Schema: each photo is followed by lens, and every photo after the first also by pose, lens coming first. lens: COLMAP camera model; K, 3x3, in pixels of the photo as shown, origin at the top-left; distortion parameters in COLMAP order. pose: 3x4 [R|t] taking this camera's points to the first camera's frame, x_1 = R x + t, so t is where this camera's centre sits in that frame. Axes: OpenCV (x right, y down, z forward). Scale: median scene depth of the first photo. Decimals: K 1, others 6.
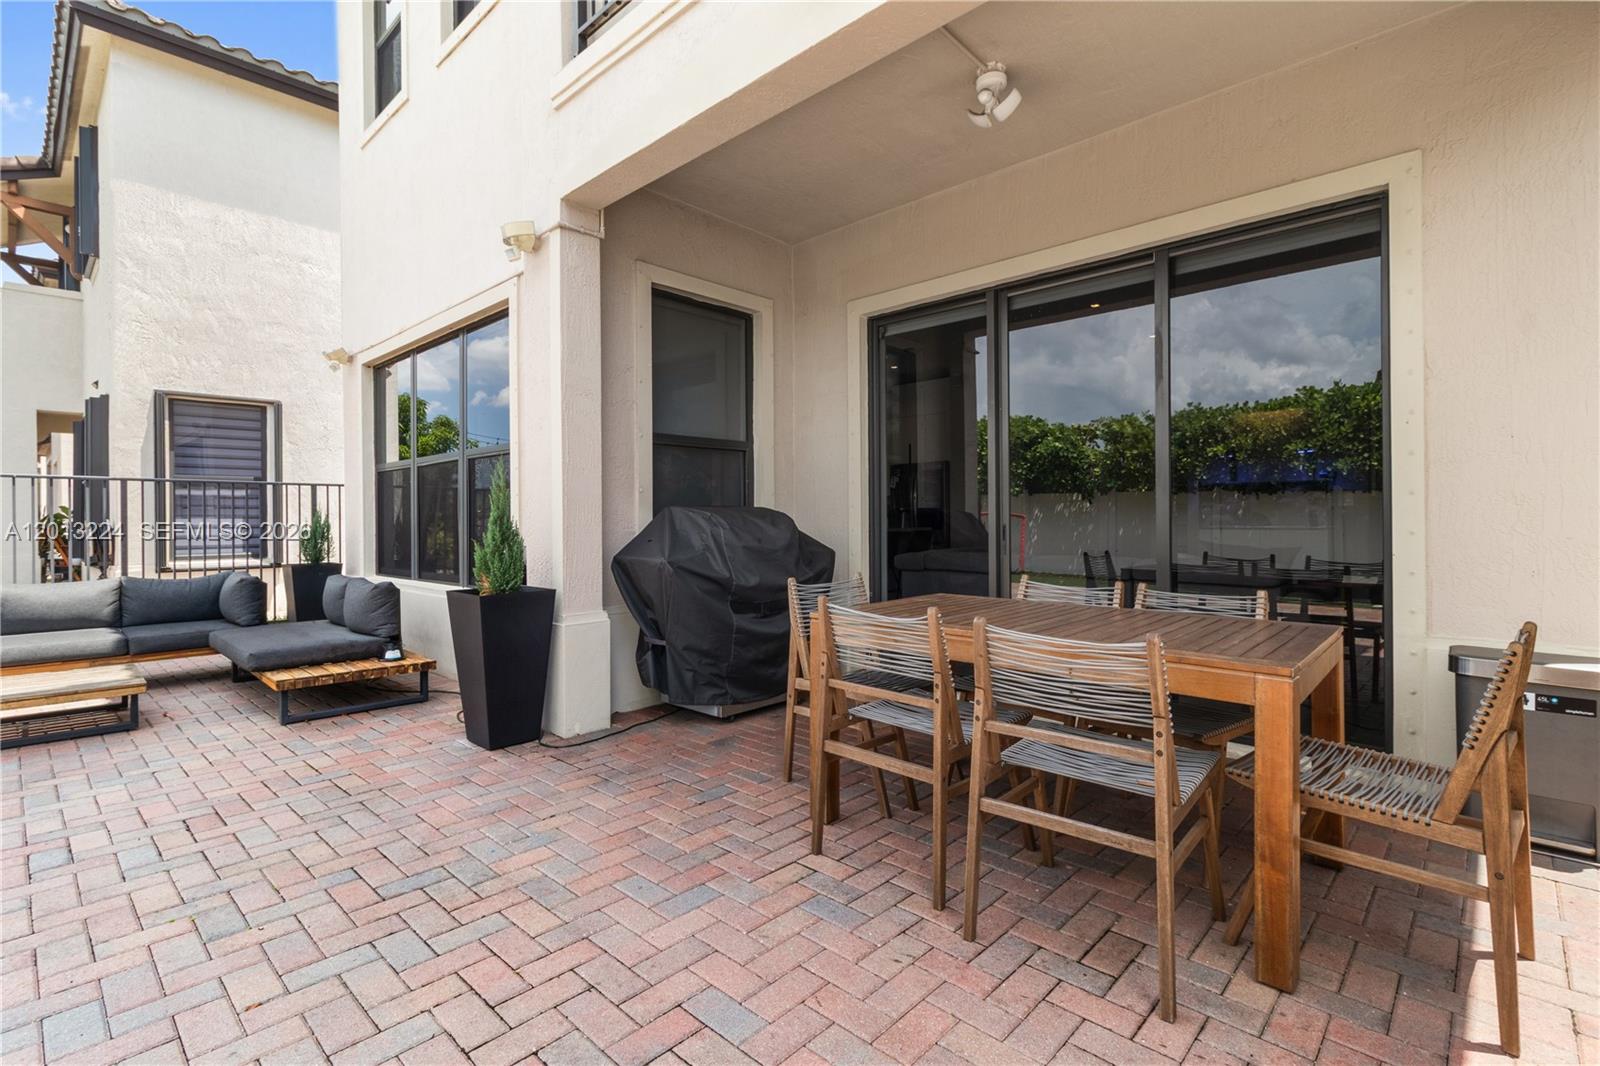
lens RADIAL K [[742.8, 0, 790.7], [0, 742.8, 523.1], [0, 0, 1]] dist [0.003643, -0.000352]
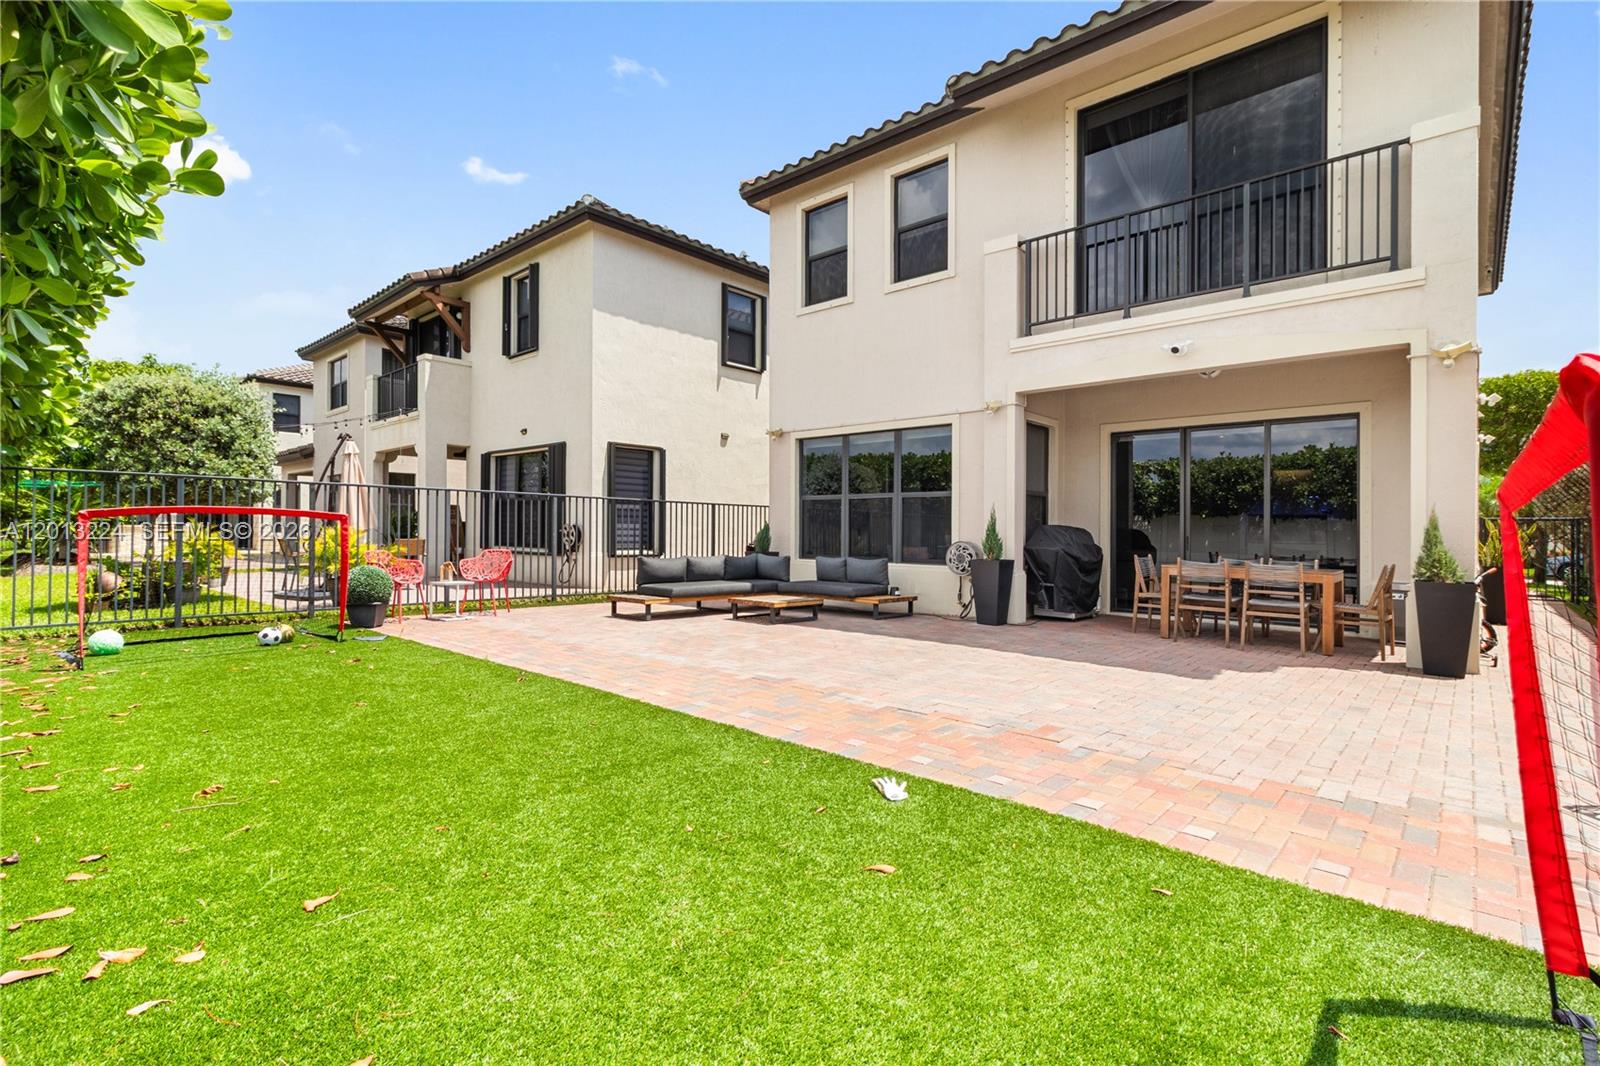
lens RADIAL K [[742.8, 0, 809.4], [0, 742.8, 535.0], [0, 0, 1]] dist [0.003643, -0.000352]
pose [[0.999246, 0.019554, 0.033551, -0.435988], [-0.019637, 0.999805, 0.002125, 0.006791], [-0.033503, -0.002782, 0.999435, -0.553542]]
